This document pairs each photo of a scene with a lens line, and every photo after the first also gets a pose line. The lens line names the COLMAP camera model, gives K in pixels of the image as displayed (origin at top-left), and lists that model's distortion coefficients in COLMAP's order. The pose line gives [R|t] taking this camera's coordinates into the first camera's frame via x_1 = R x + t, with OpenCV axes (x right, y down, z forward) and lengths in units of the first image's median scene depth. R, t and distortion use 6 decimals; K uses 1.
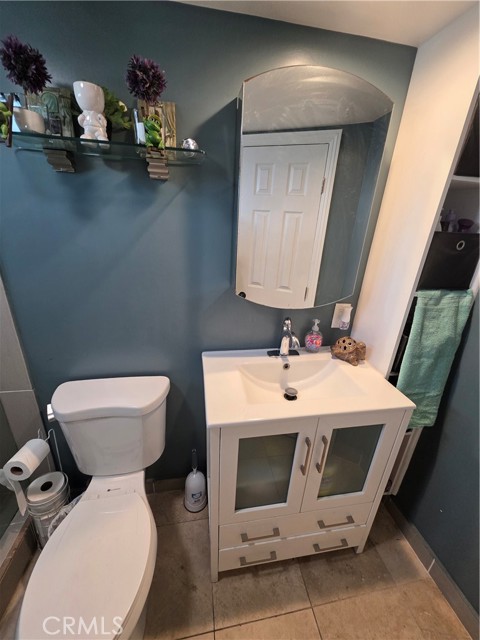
lens RADIAL K [[254.4, 0, 240.0], [0, 254.4, 320.0], [0, 0, 1]] dist [-0.000741, 0.000016]
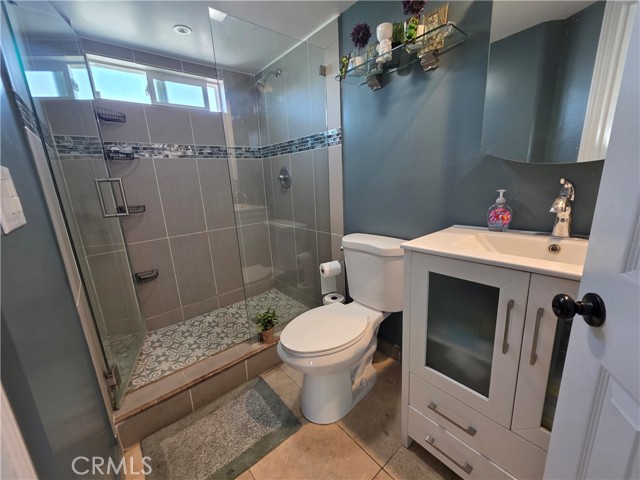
lens RADIAL K [[254.4, 0, 320.0], [0, 254.4, 240.0], [0, 0, 1]] dist [-0.000741, 0.000016]
pose [[0.498164, 0.124171, -0.858146, 0.595102], [-0.245661, 0.969353, -0.002347, 0.410981], [0.831555, 0.211983, 0.513400, 0.060416]]
